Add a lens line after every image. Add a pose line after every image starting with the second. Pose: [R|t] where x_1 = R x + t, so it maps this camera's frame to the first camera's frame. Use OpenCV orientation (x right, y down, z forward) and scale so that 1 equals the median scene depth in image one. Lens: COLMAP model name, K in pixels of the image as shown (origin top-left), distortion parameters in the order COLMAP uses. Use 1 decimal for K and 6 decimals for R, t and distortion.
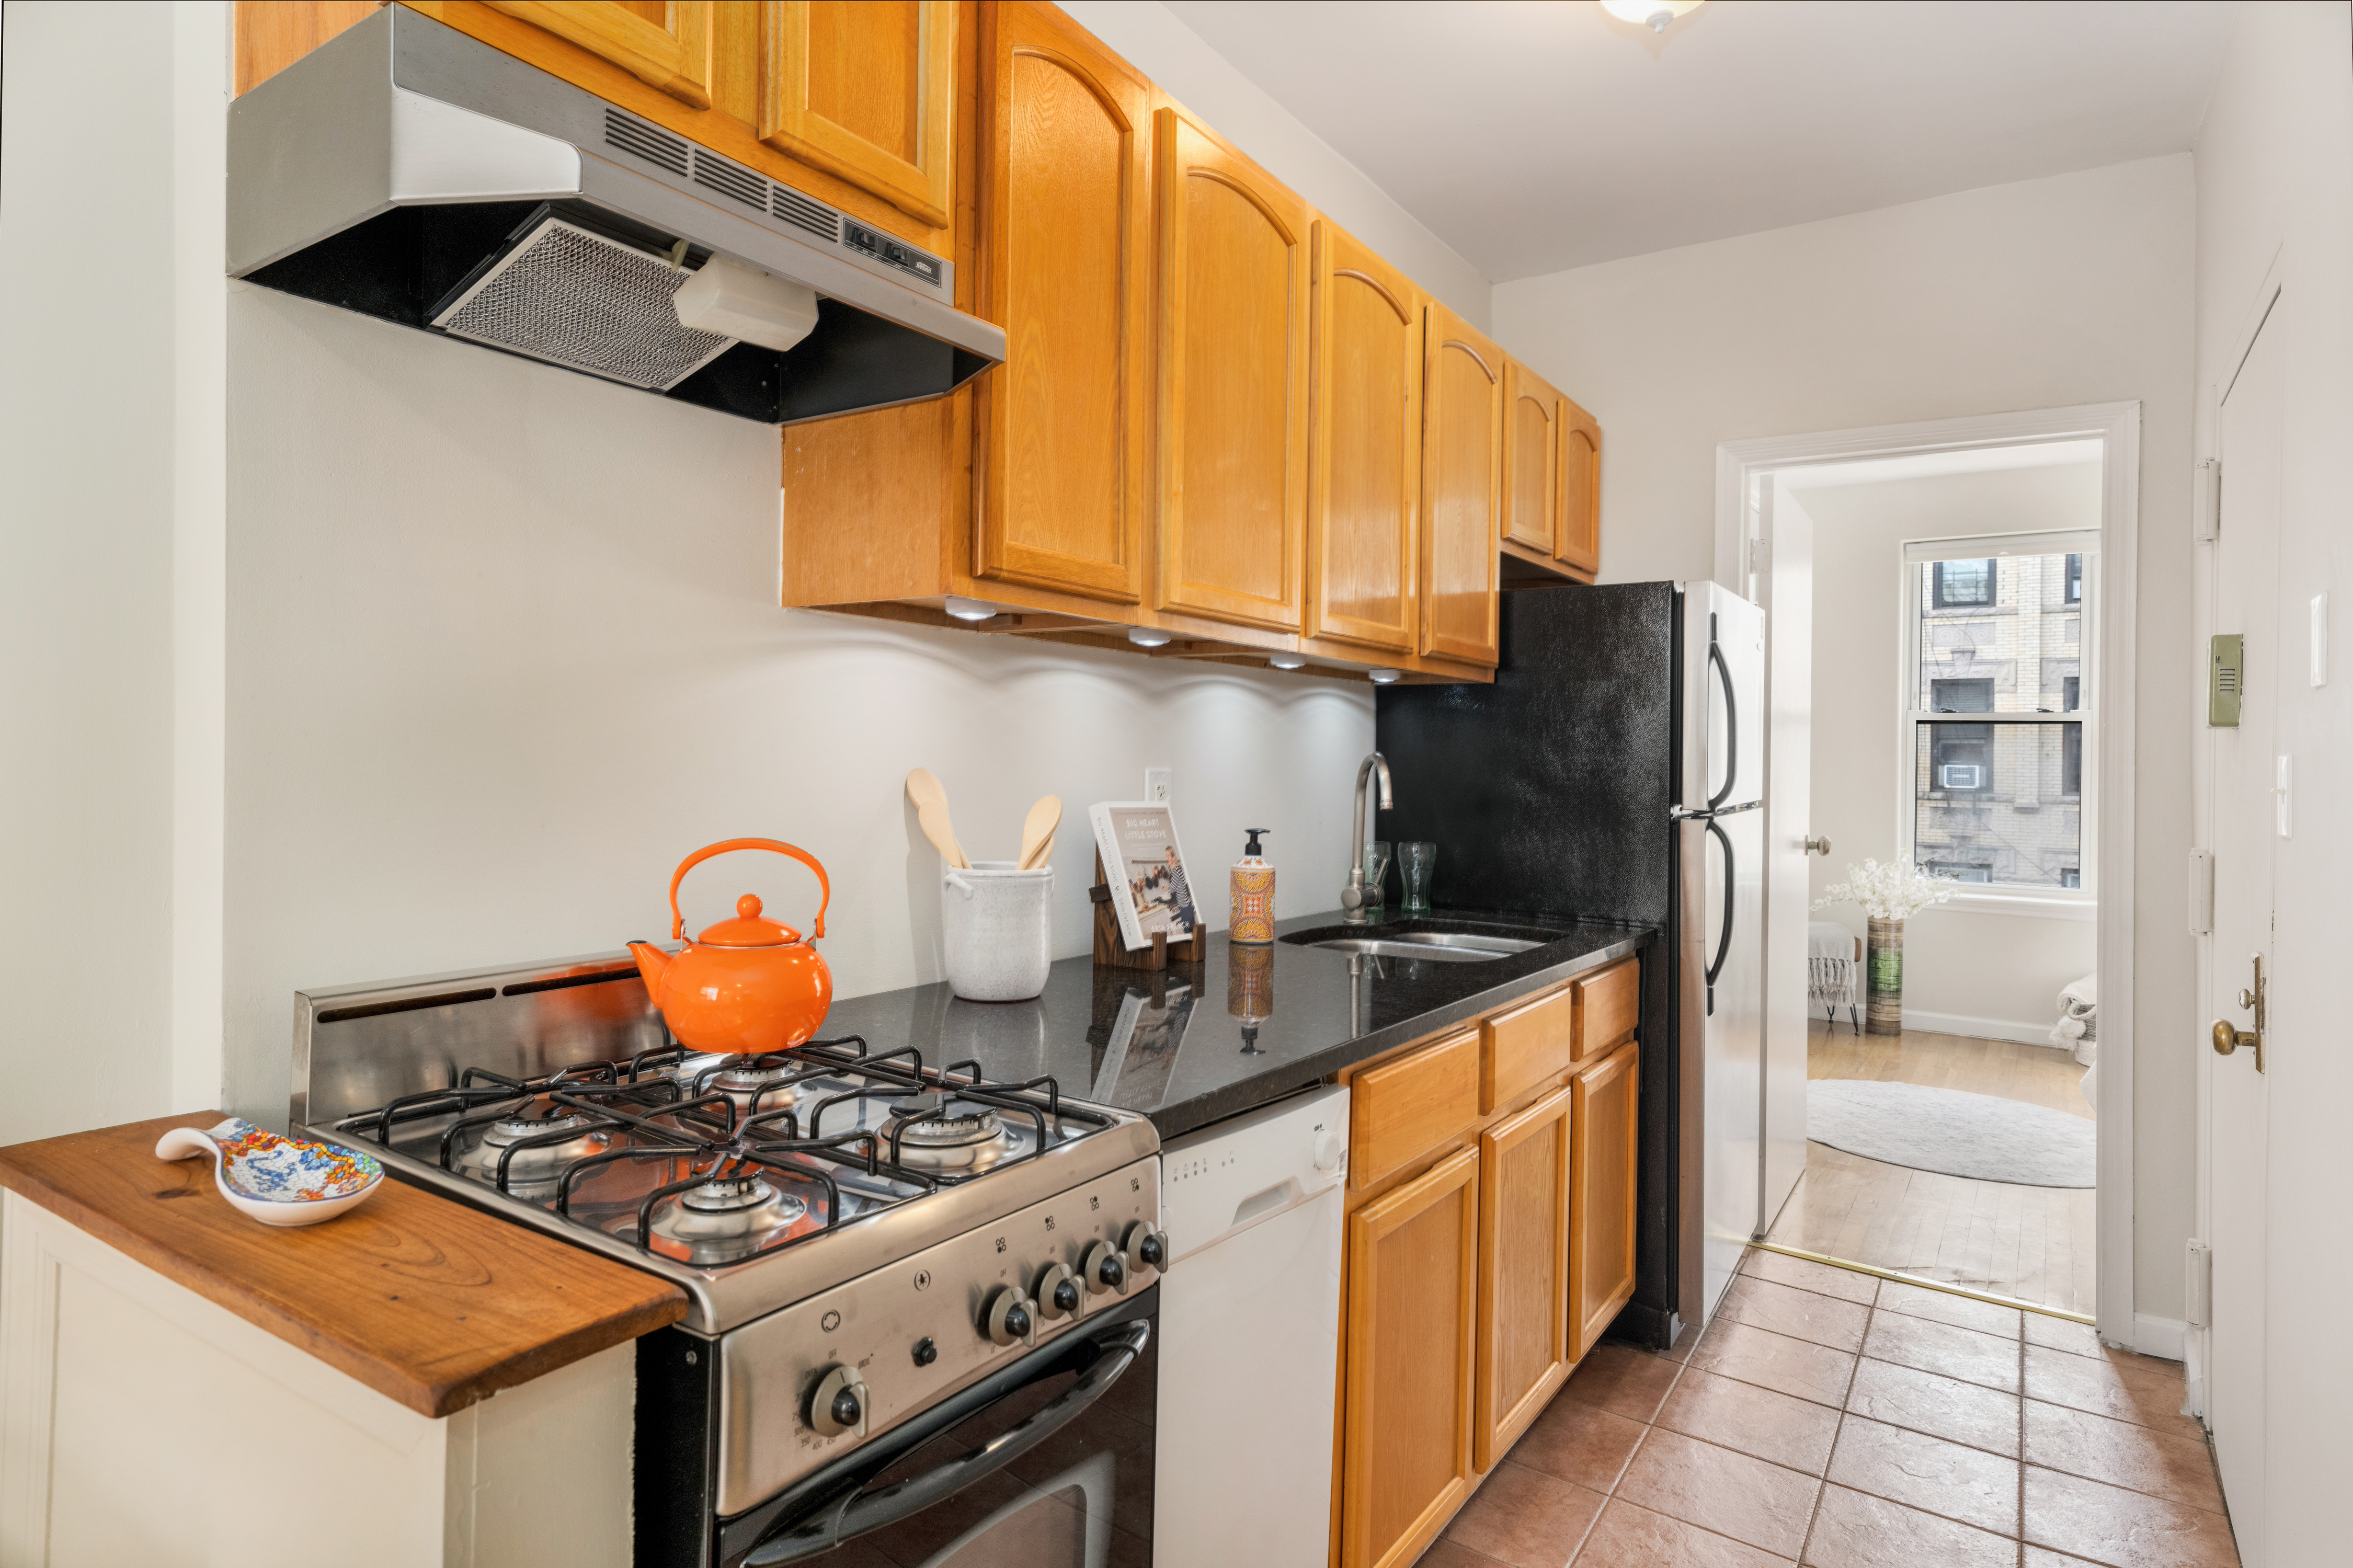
lens RADIAL K [[1299.7, 0, 1174.3], [0, 1299.7, 776.7], [0, 0, 1]] dist [0.003484, 0.000503]
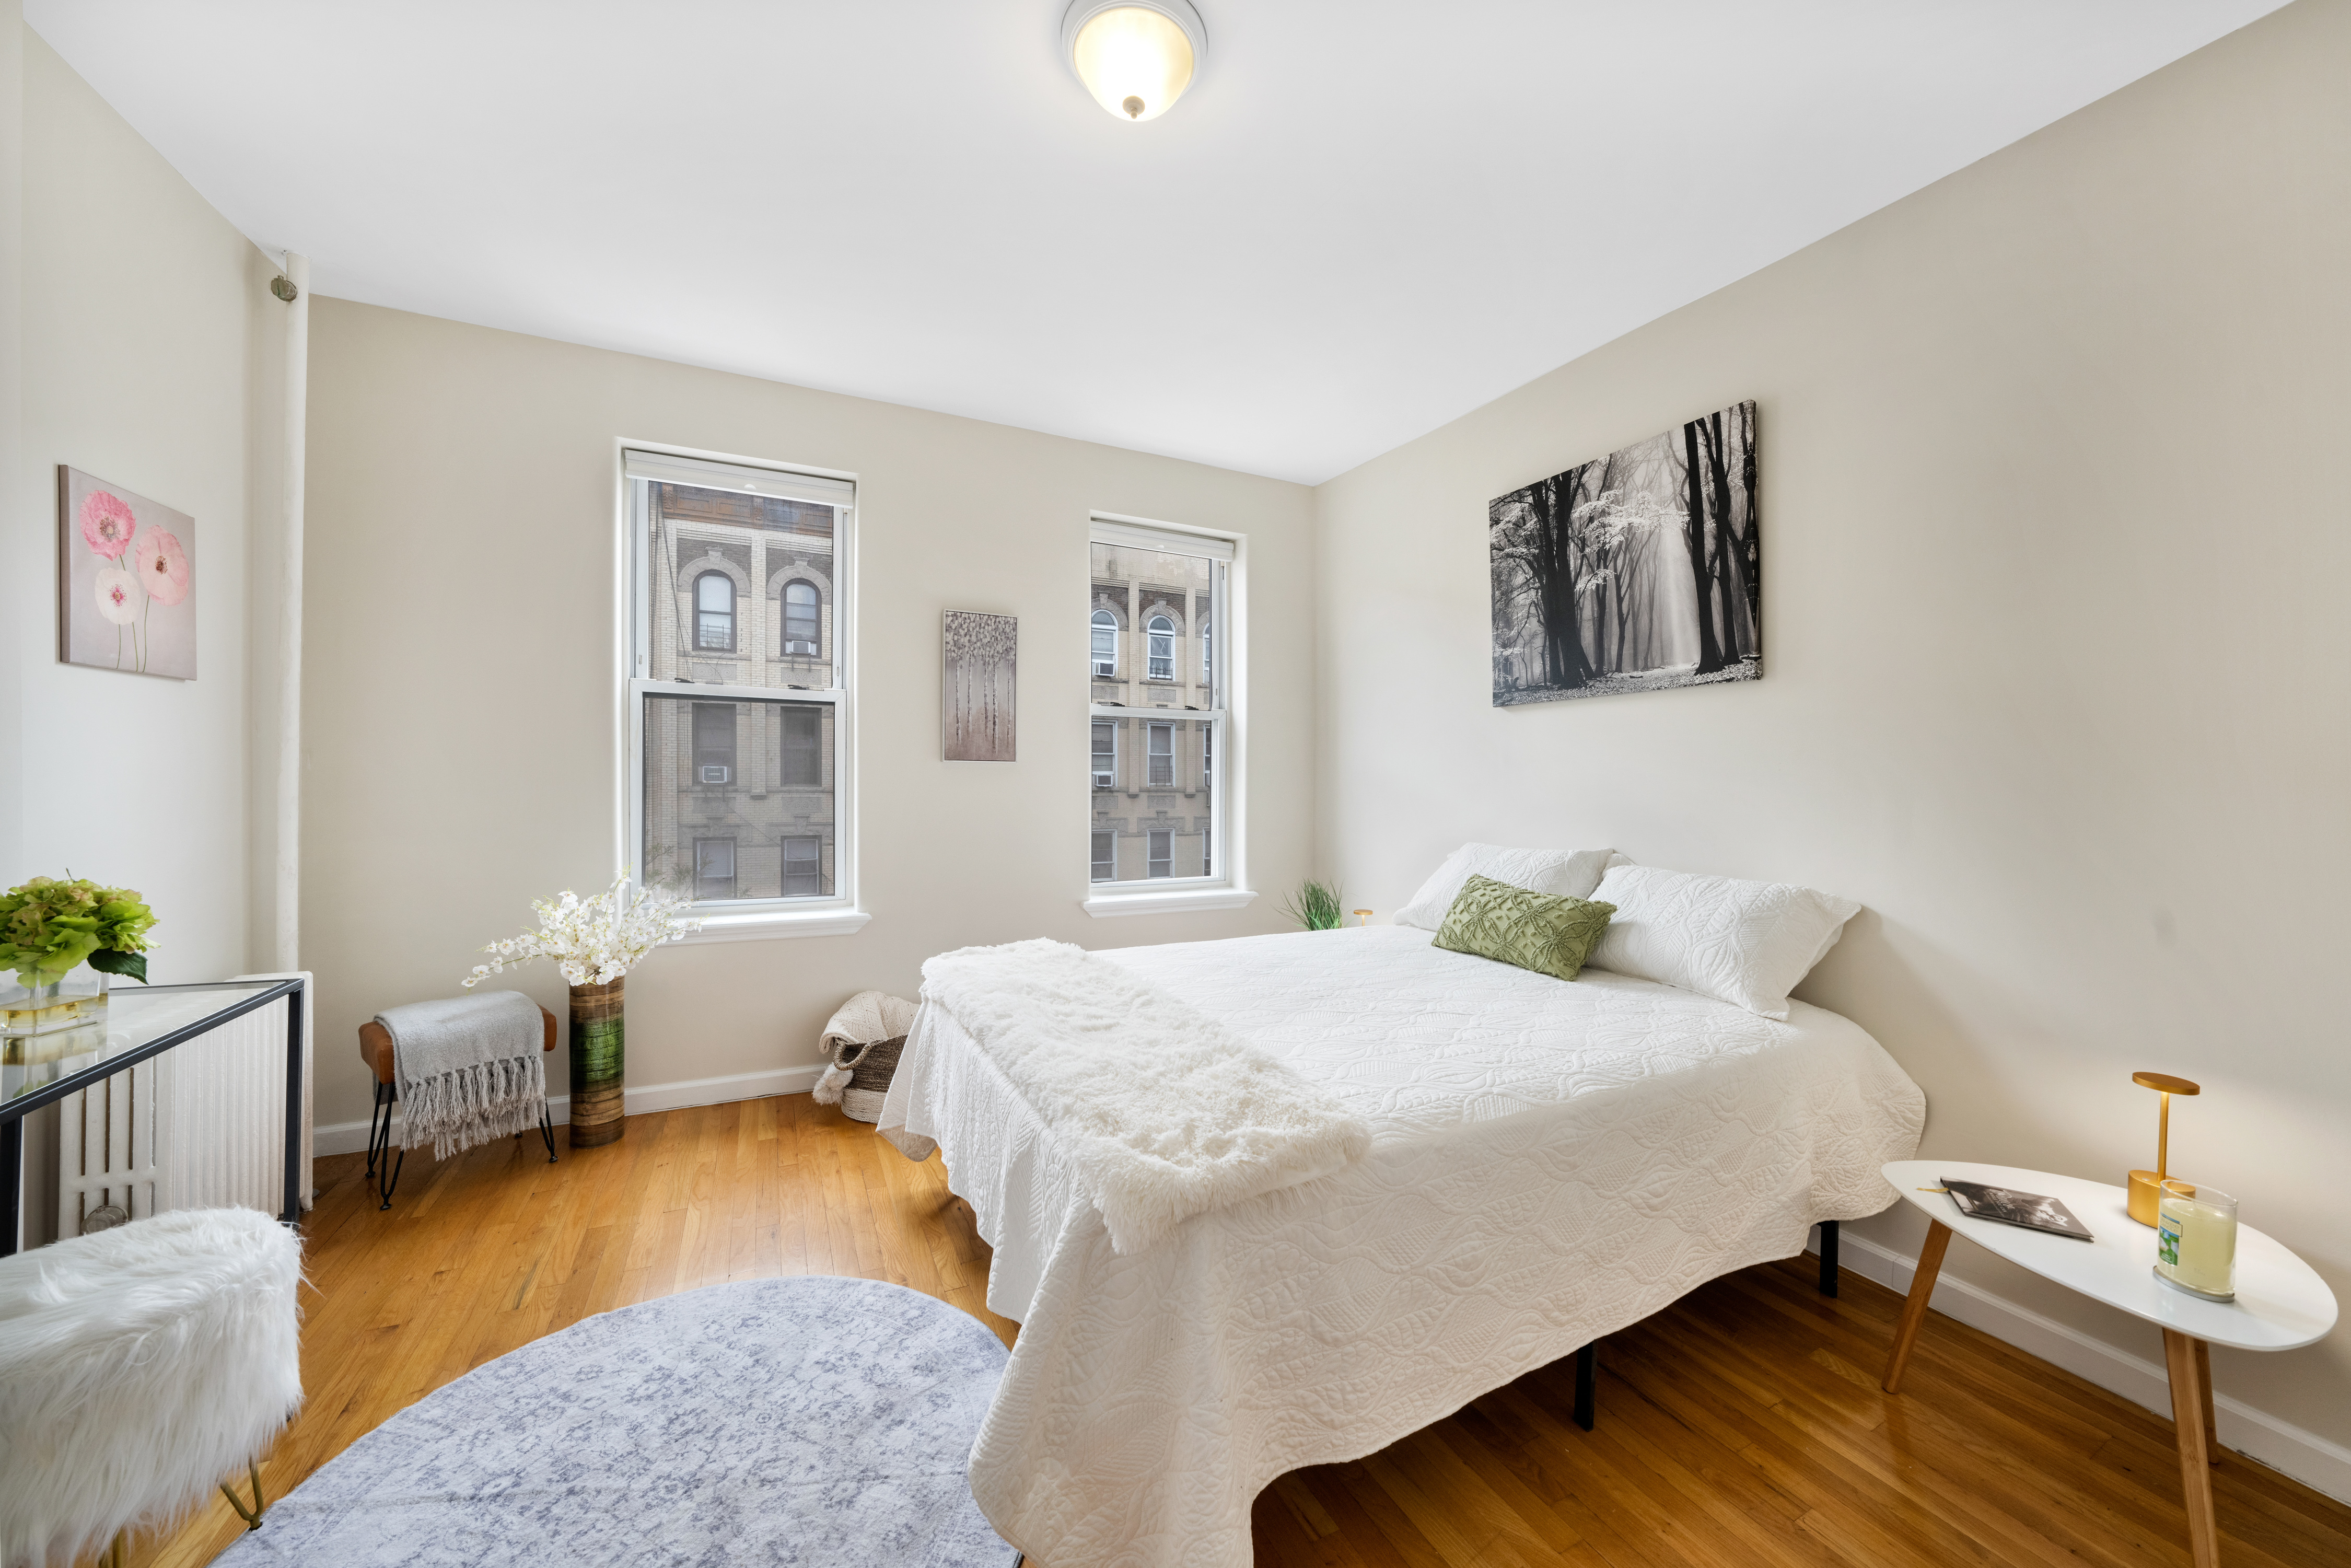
lens RADIAL K [[846.0, 0, 1163.7], [0, 846.0, 775.2], [0, 0, 1]] dist [-0.001517, -0.000033]
pose [[0.514432, -0.010273, 0.857470, 0.293301], [0.010999, 0.999925, 0.005381, 0.004838], [-0.857461, 0.006663, 0.514506, 0.472355]]
